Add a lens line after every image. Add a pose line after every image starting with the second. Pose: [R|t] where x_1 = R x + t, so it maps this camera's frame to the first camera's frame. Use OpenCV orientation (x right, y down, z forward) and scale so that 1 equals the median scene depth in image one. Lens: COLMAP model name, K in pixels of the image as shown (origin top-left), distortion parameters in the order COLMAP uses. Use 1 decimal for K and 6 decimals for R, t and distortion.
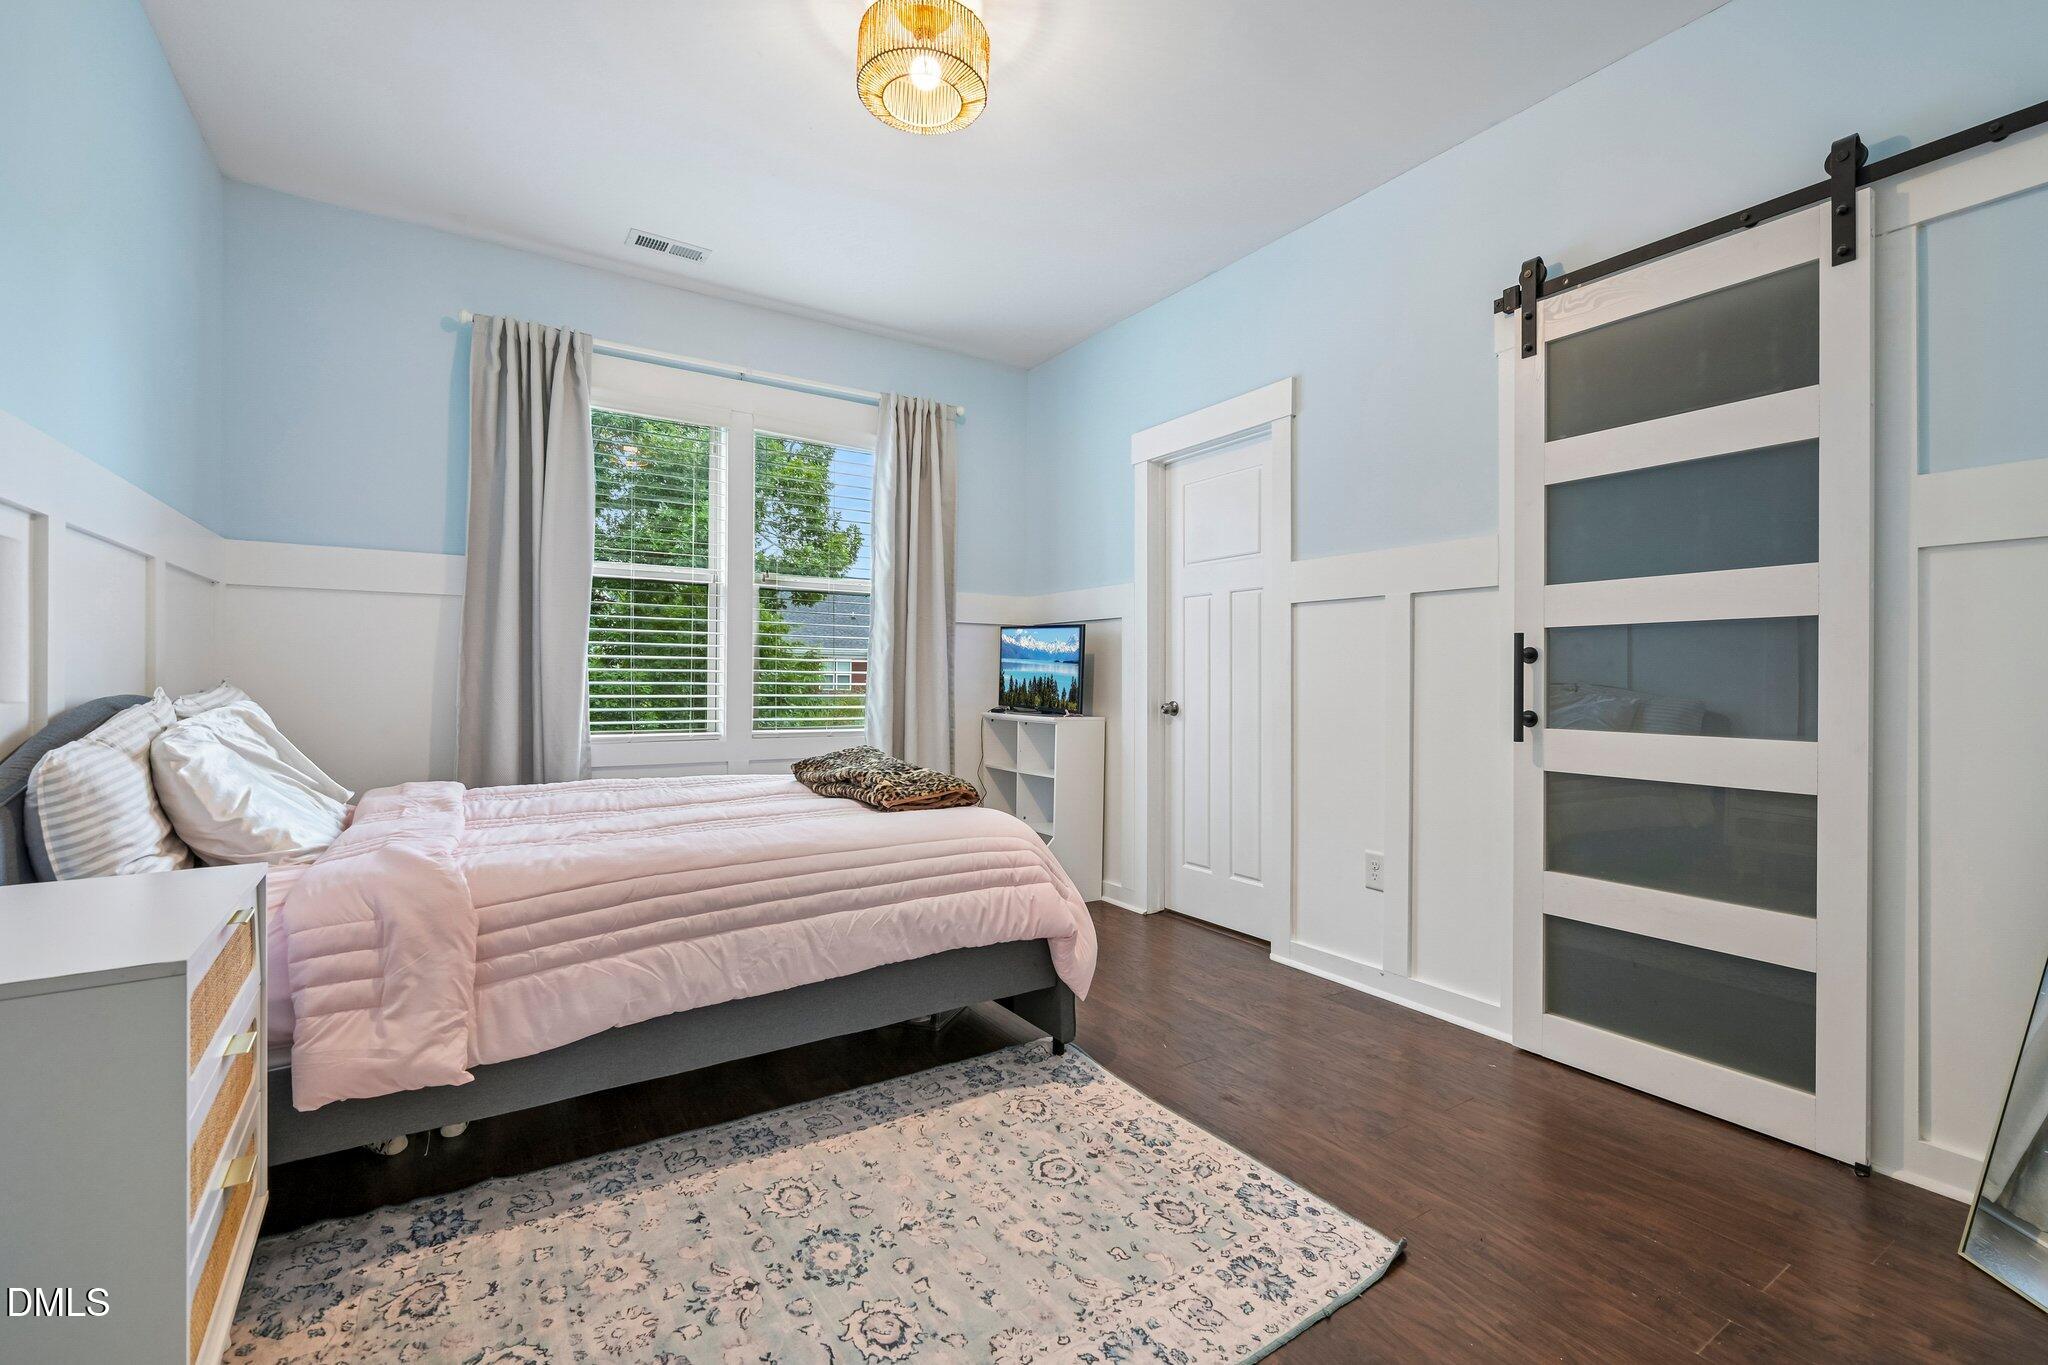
lens RADIAL K [[876.3, 0, 1021.0], [0, 876.3, 676.7], [0, 0, 1]] dist [-0.000701, 0.000106]
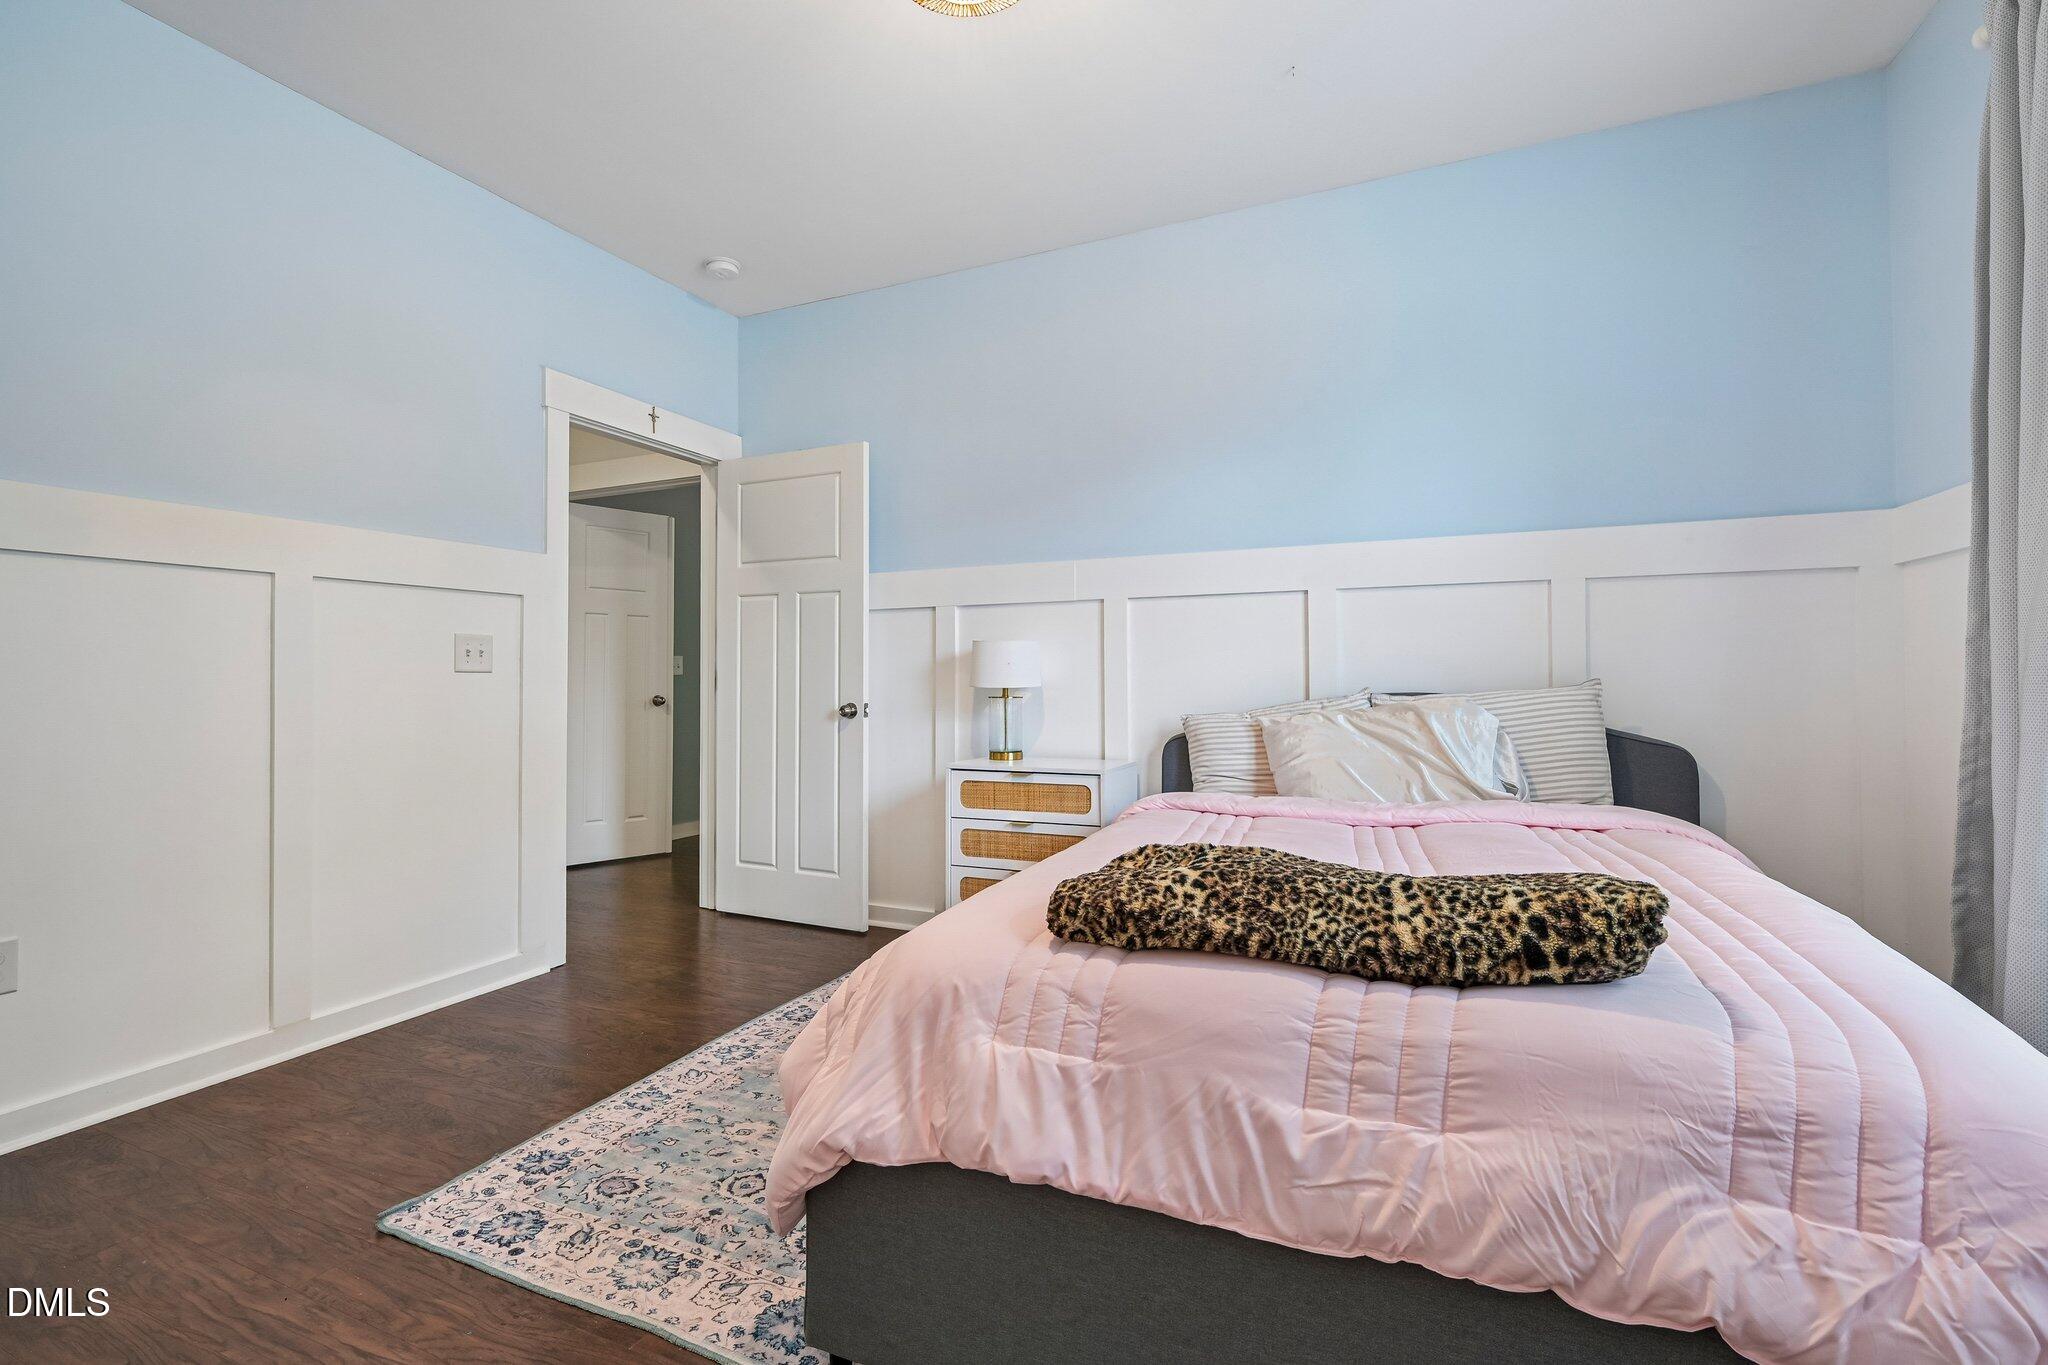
lens RADIAL K [[876.3, 0, 1024.3], [0, 876.3, 681.6], [0, 0, 1]] dist [-0.000701, 0.000106]
pose [[-0.837117, -0.004620, -0.547004, 0.308719], [-0.003629, 0.999989, -0.002891, 0.007880], [0.547012, -0.000435, -0.837125, 1.919159]]
